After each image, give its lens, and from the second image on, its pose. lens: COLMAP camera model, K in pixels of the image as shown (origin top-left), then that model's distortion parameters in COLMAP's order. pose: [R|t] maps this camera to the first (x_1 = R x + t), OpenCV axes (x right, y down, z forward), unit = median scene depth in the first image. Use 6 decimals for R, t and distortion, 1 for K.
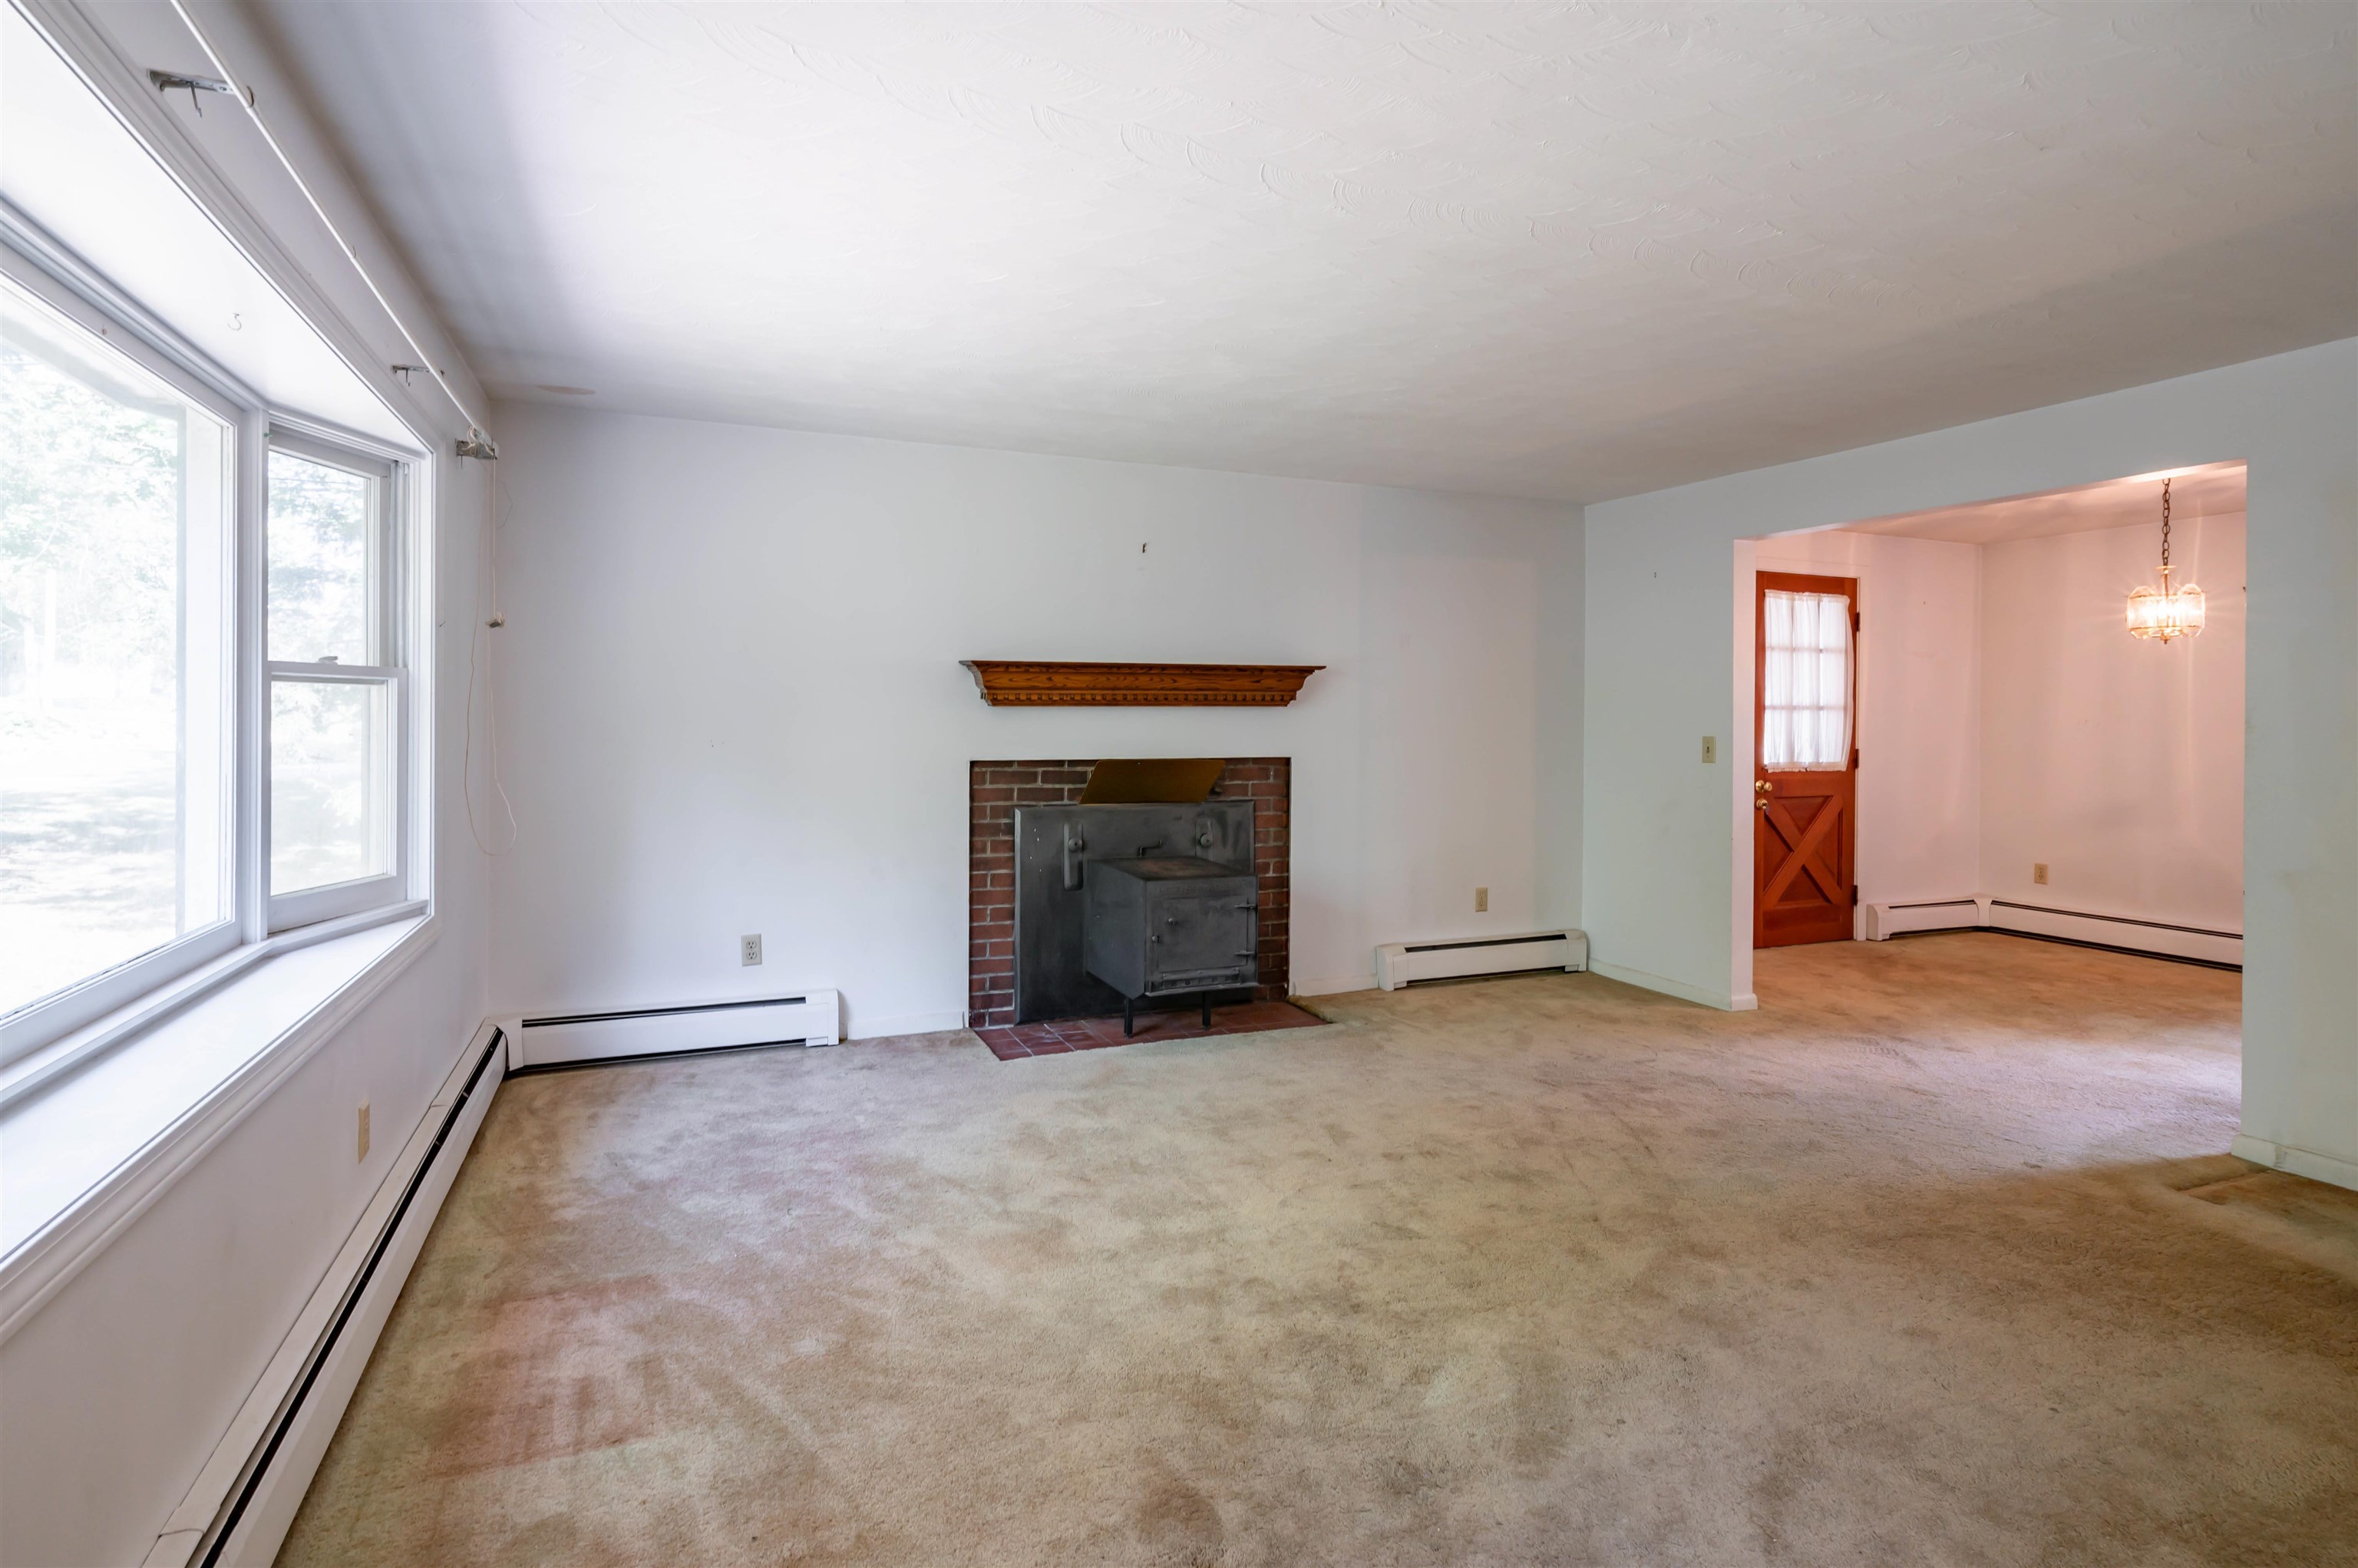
lens RADIAL K [[1186.5, 0, 1142.6], [0, 1186.5, 732.8], [0, 0, 1]] dist [-0.000628, 0.000423]
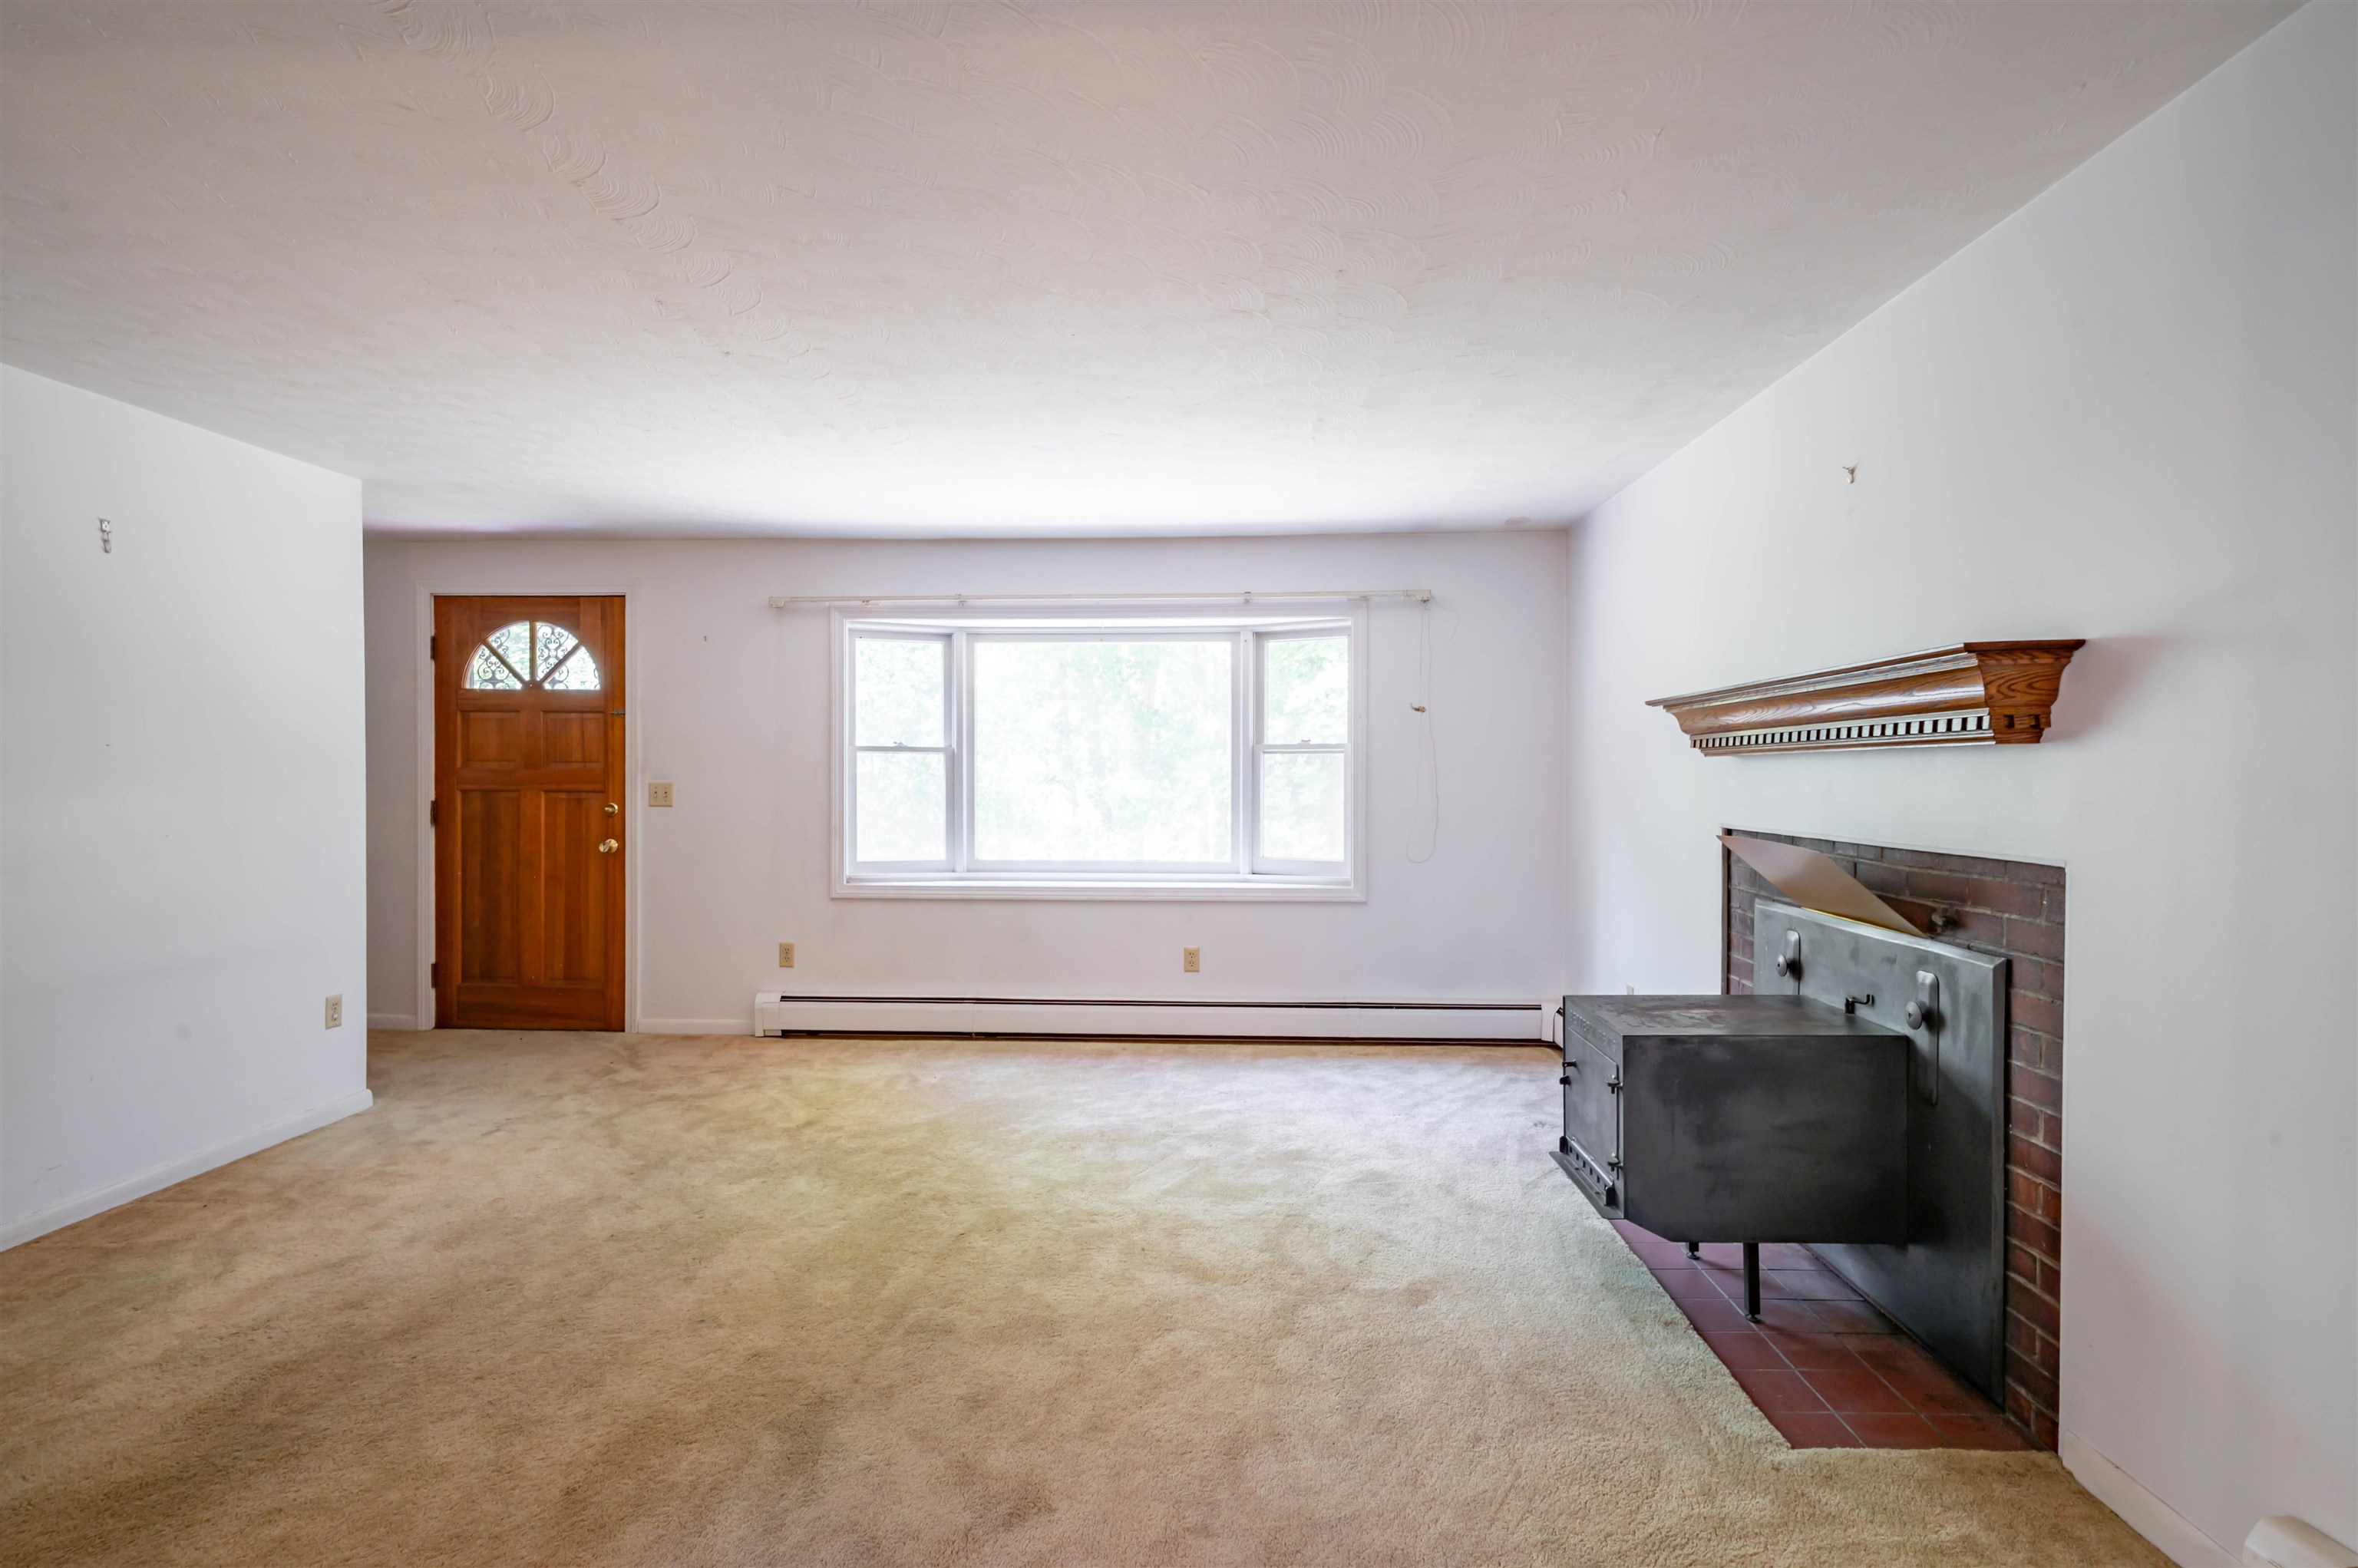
lens RADIAL K [[1140.0, 0, 1179.0], [0, 1140.0, 784.0], [0, 0, 1]] dist [0.001249, 0.000155]
pose [[-0.423822, 0.006441, -0.905723, 0.613841], [-0.014414, 0.999800, 0.013855, -0.009131], [0.905631, 0.018928, -0.423644, 0.906891]]
